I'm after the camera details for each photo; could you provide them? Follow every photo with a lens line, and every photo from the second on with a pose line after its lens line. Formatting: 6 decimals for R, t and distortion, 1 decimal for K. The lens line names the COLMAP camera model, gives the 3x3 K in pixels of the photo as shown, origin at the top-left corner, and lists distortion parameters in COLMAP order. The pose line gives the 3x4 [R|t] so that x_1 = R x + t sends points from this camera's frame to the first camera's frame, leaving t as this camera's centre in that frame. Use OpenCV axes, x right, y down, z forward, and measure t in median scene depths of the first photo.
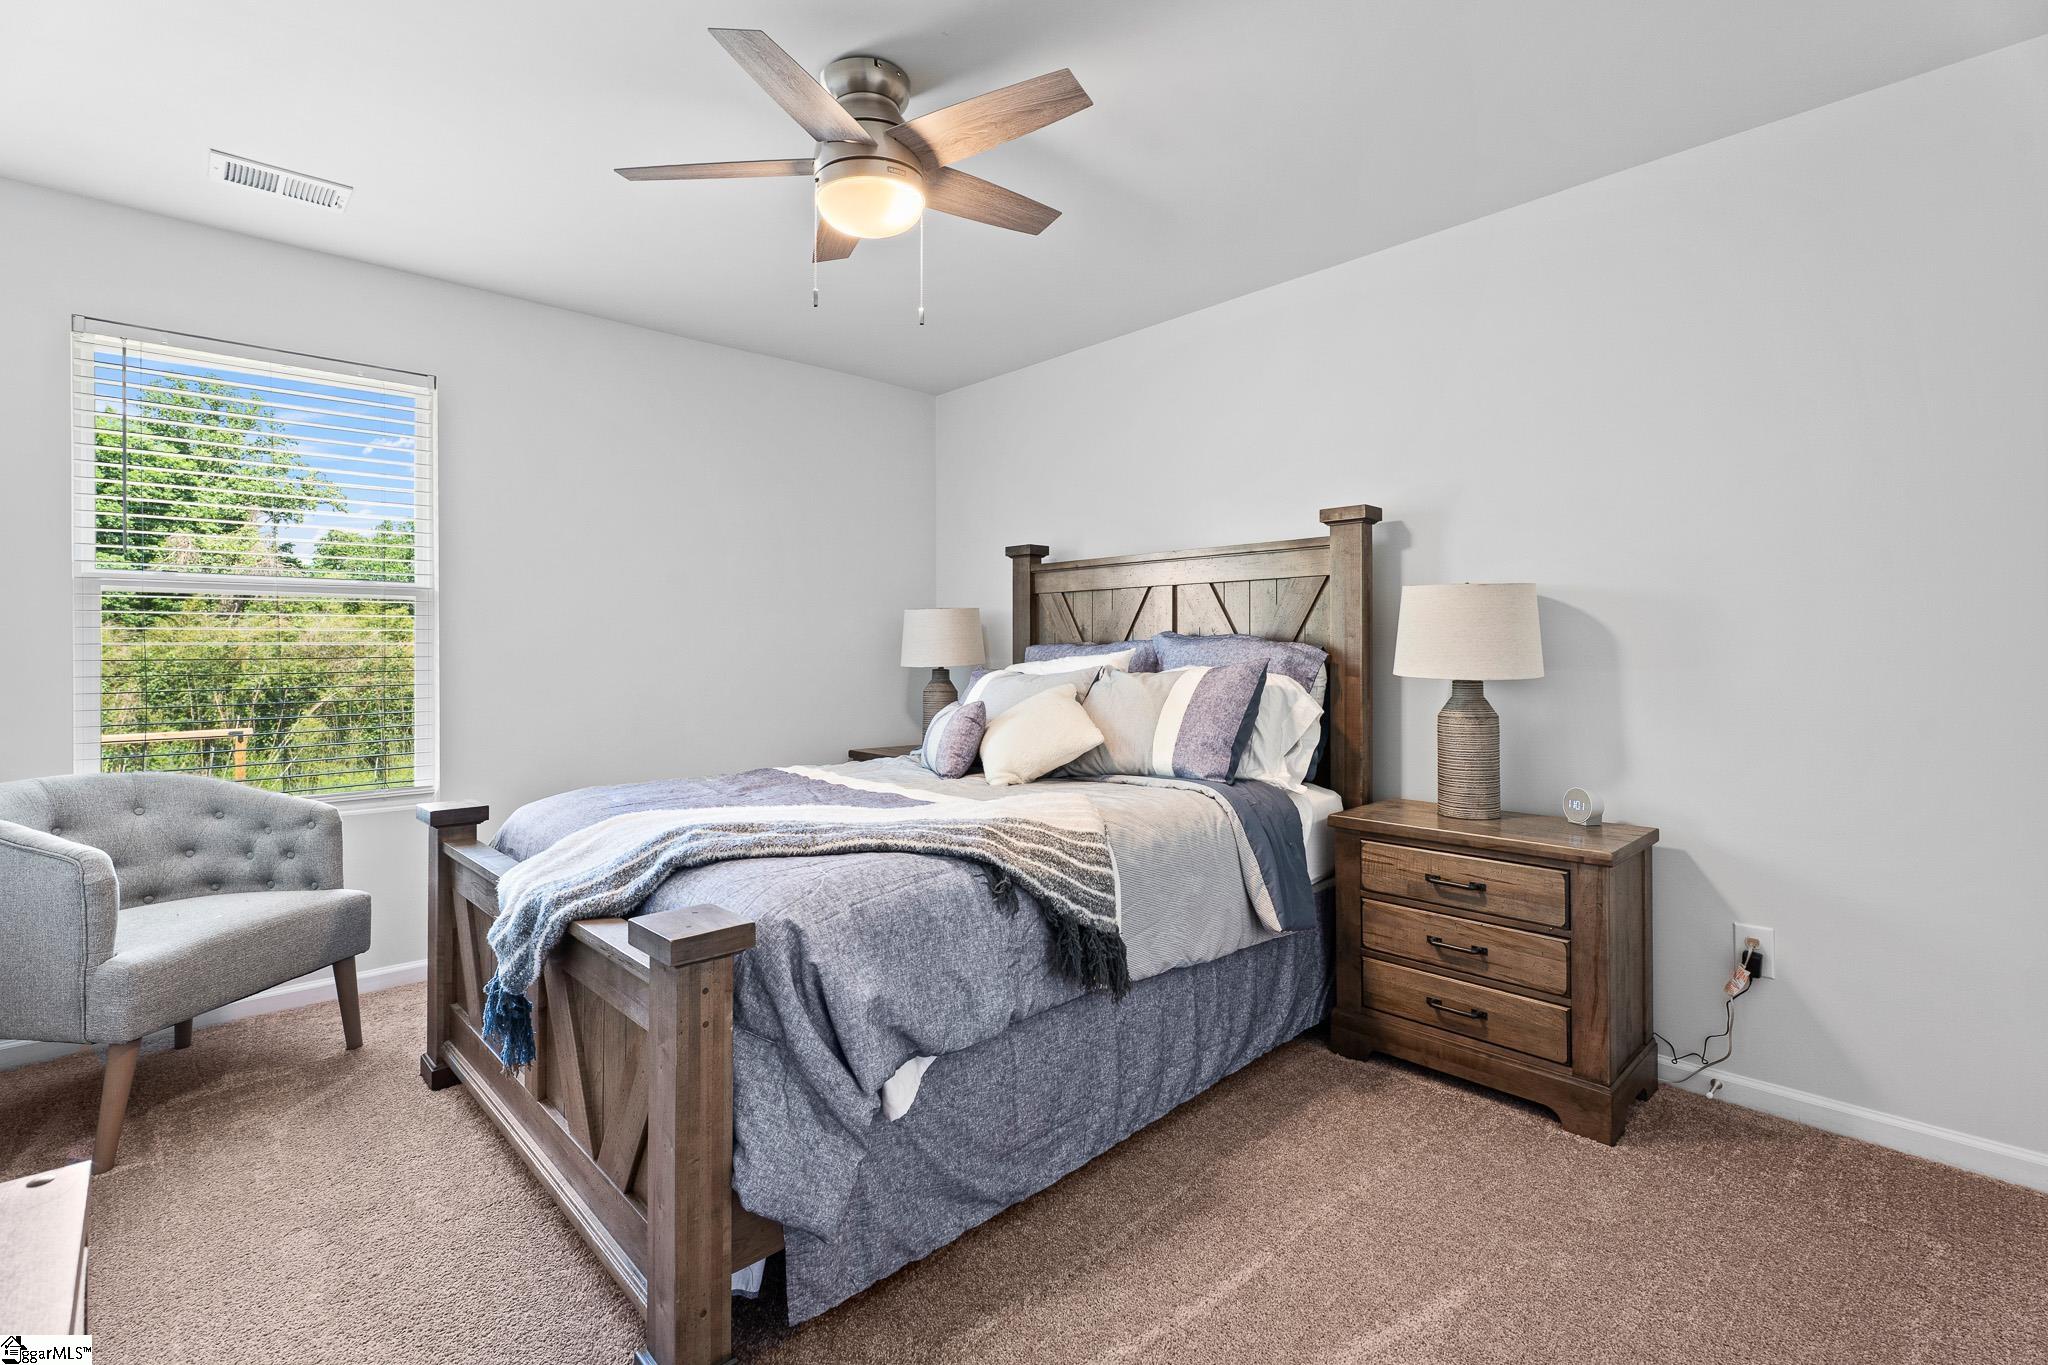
lens RADIAL K [[923.4, 0, 1026.8], [0, 923.4, 651.5], [0, 0, 1]] dist [-0.000101, -0.000066]
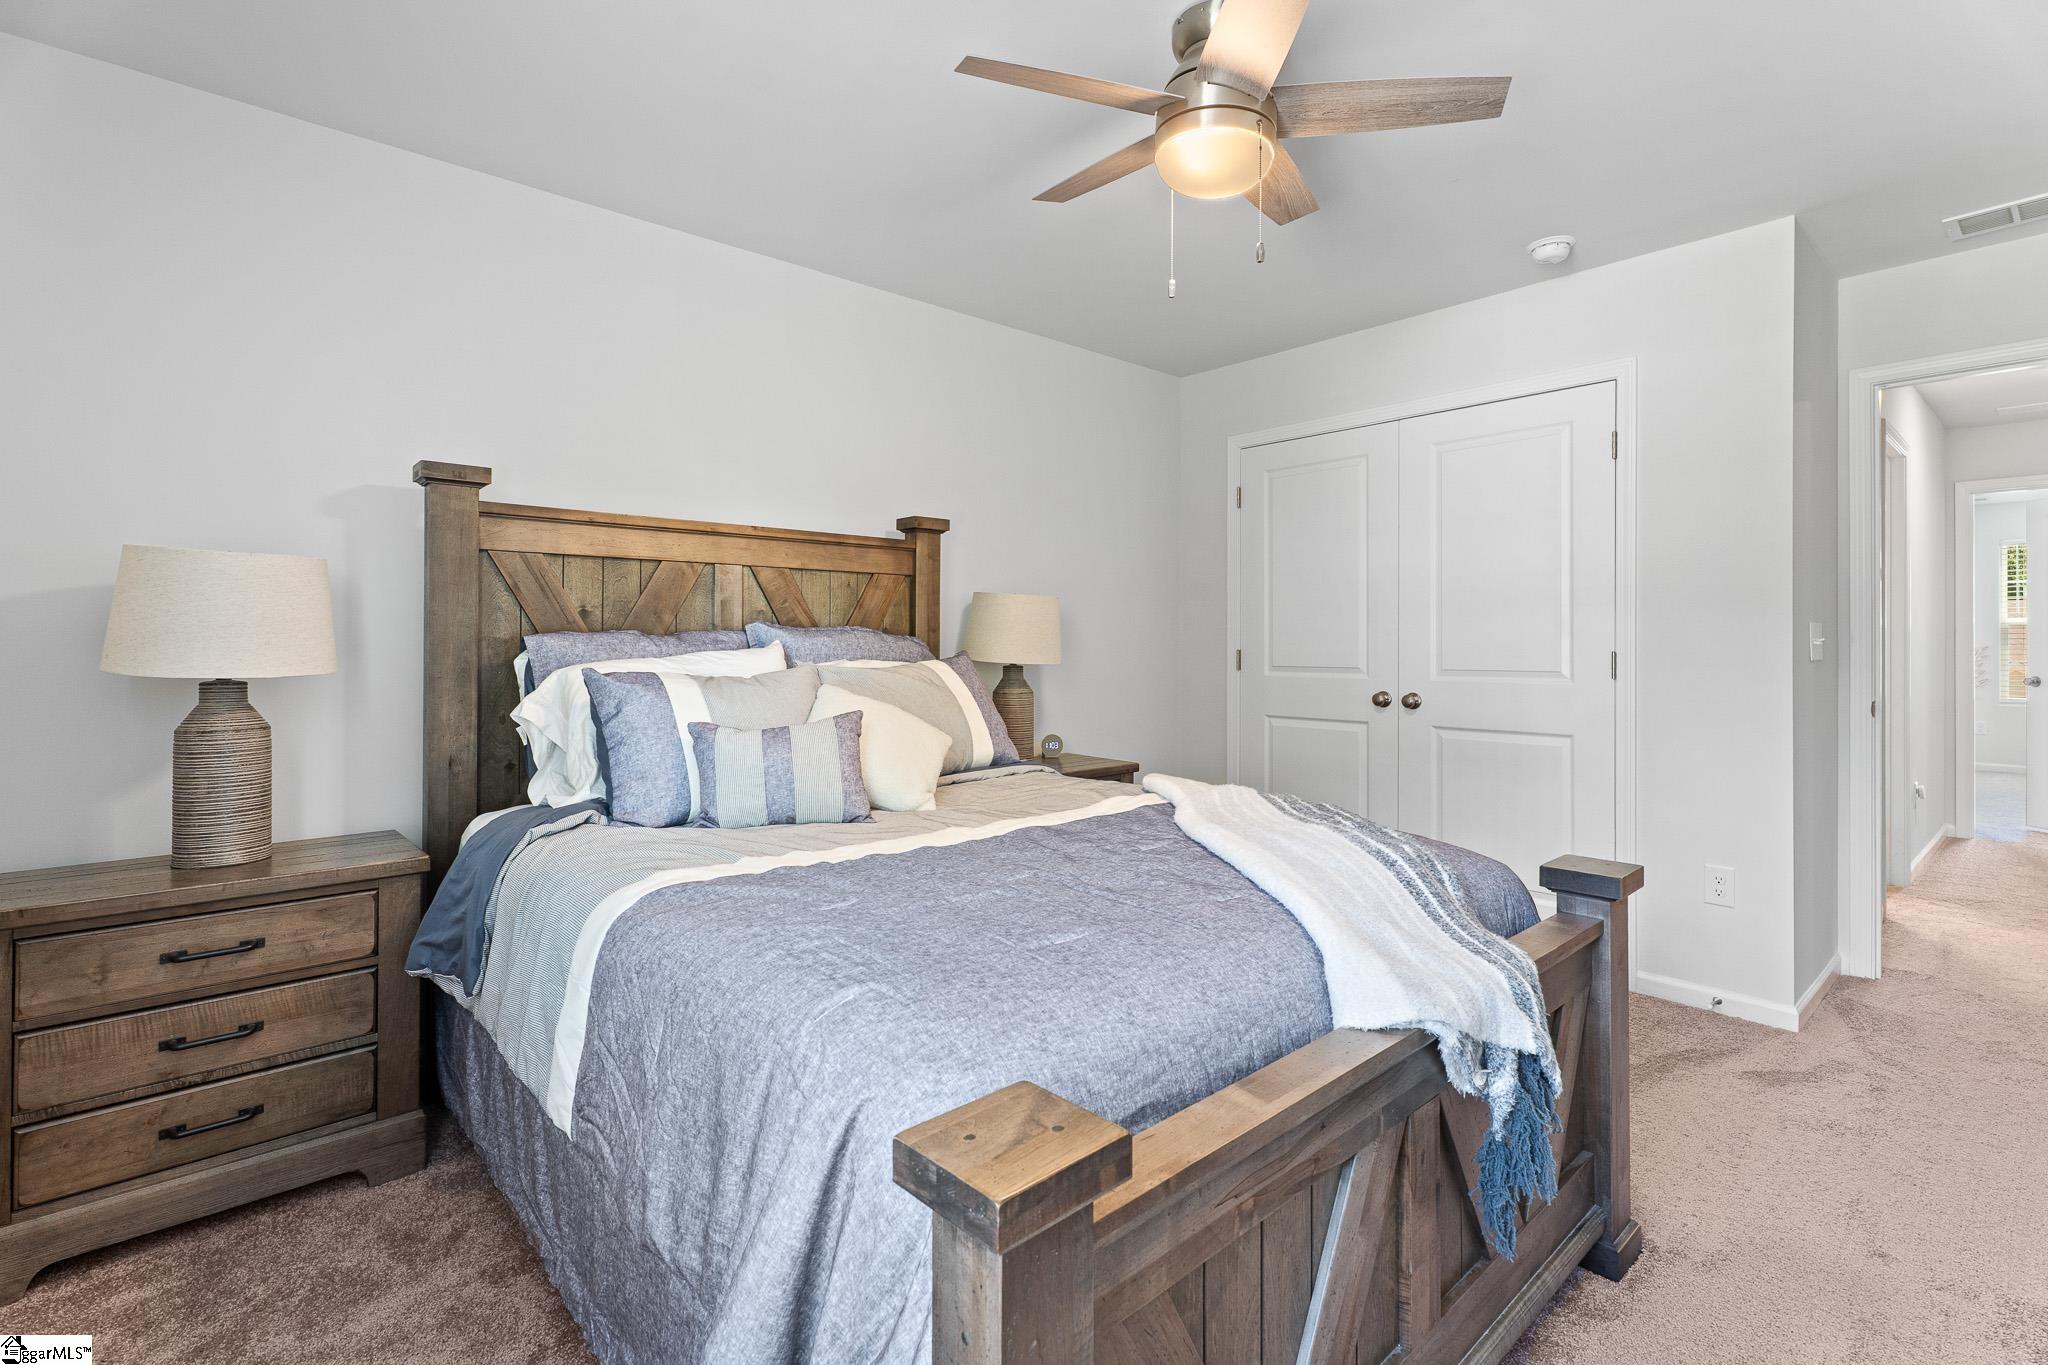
lens RADIAL K [[948.0, 0, 1028.2], [0, 948.0, 637.7], [0, 0, 1]] dist [0.000919, 0.000083]
pose [[0.027498, 0.008088, 0.999589, -0.629094], [0.000012, 0.999967, -0.008092, 0.000960], [-0.999622, 0.000234, 0.027497, 0.654157]]
